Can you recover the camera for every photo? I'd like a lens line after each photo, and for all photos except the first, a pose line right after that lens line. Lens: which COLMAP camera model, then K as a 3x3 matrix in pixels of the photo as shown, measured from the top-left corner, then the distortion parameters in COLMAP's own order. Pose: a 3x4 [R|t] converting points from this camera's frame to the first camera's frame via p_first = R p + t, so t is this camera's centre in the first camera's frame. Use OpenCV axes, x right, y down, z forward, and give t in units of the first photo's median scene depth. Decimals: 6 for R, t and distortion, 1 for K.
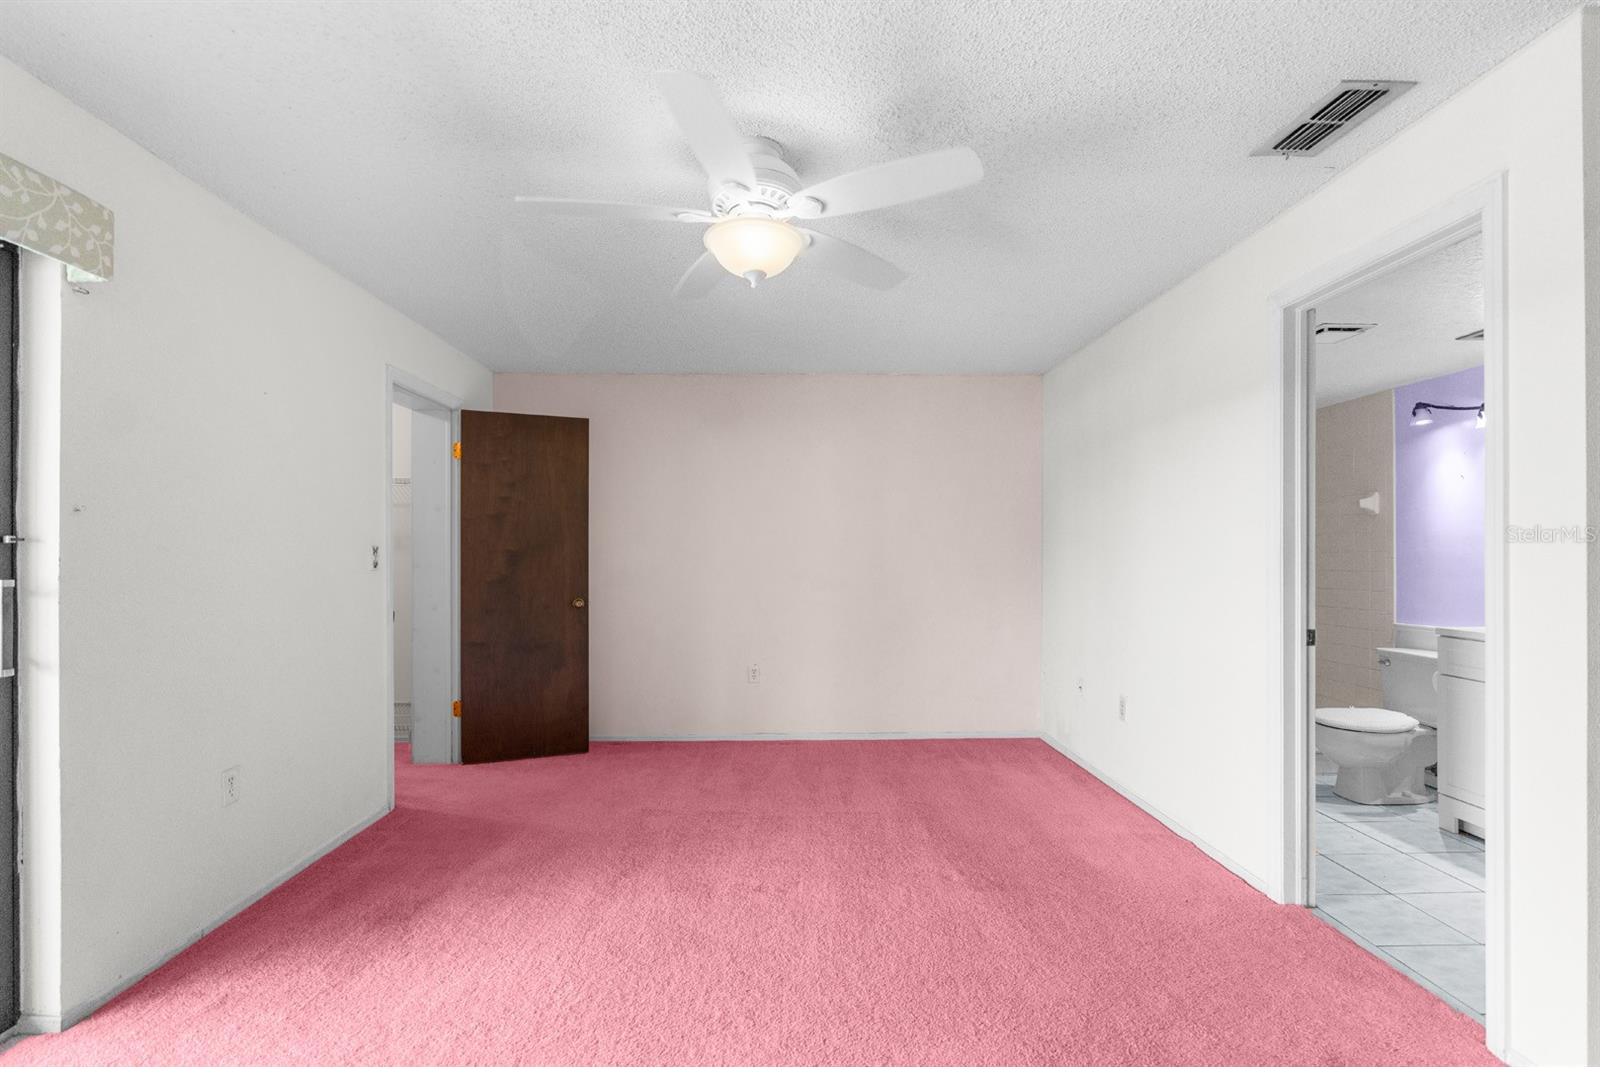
lens RADIAL K [[718.2, 0, 800.0], [0, 718.2, 533.5], [0, 0, 1]] dist [-0.000726, -0.000017]
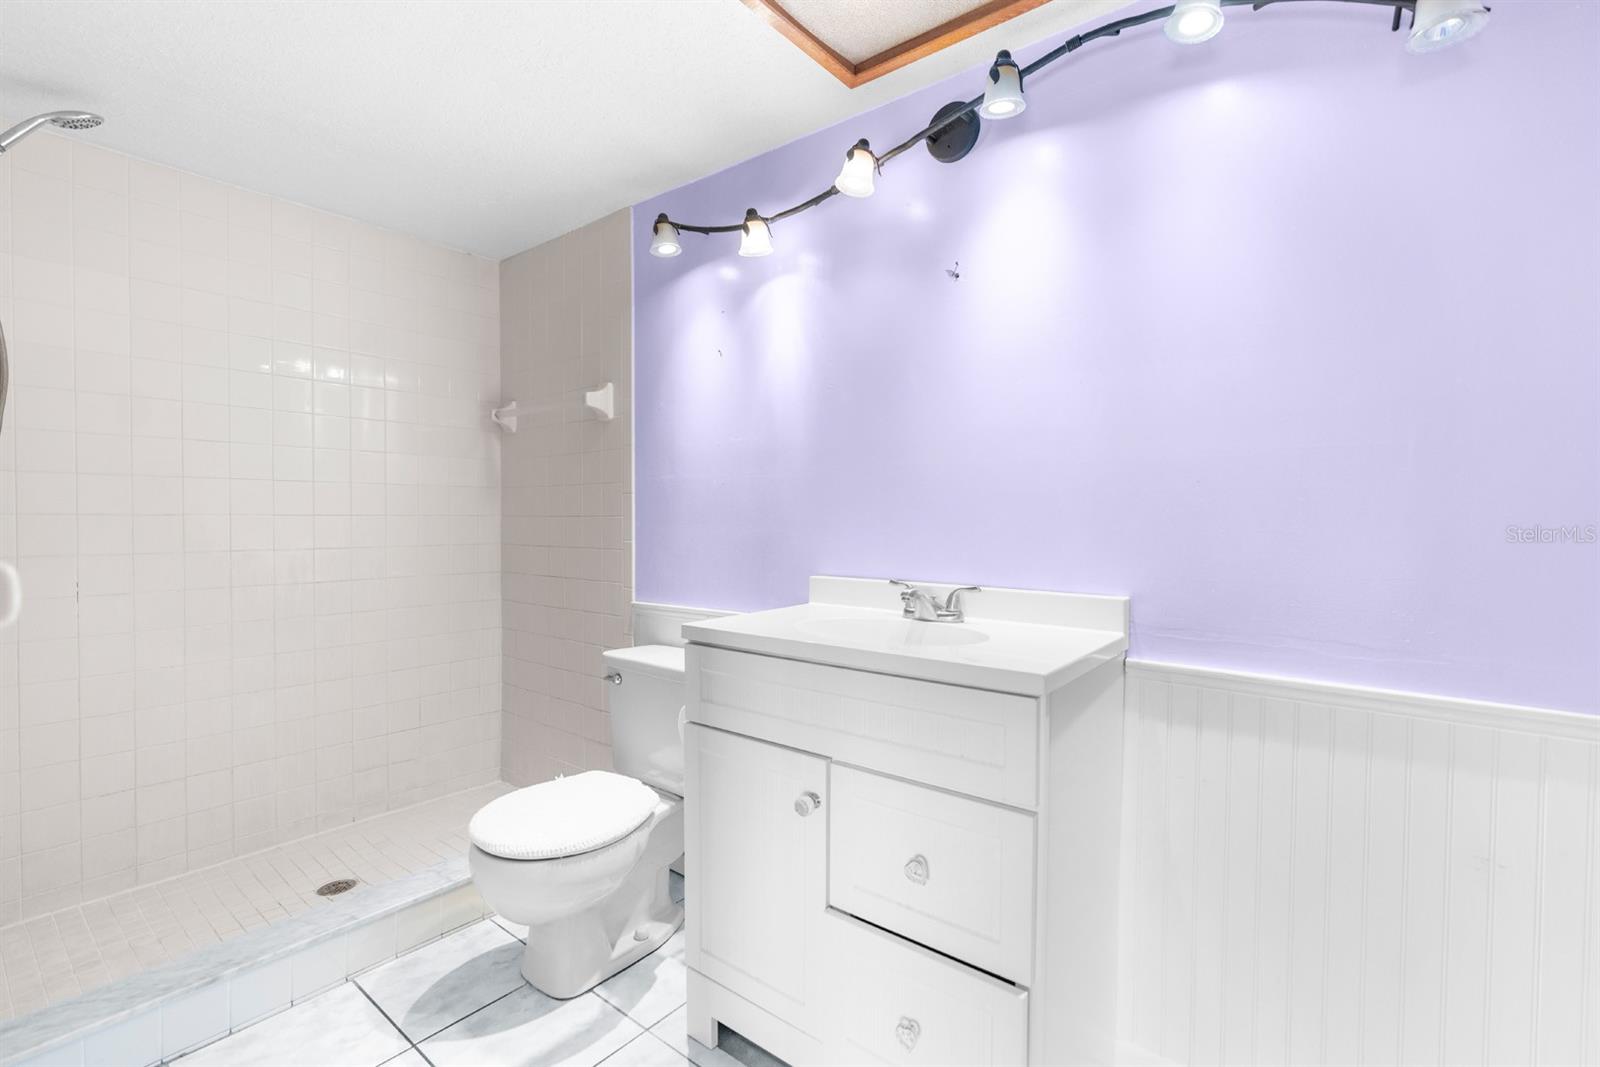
lens RADIAL K [[728.6, 0, 800.0], [0, 728.6, 533.5], [0, 0, 1]] dist [-0.001733, -0.000130]
pose [[0.641601, -0.028928, 0.766493, 0.486174], [-0.009474, 0.998914, 0.045629, 0.042175], [-0.766980, -0.036538, 0.640630, 0.542282]]
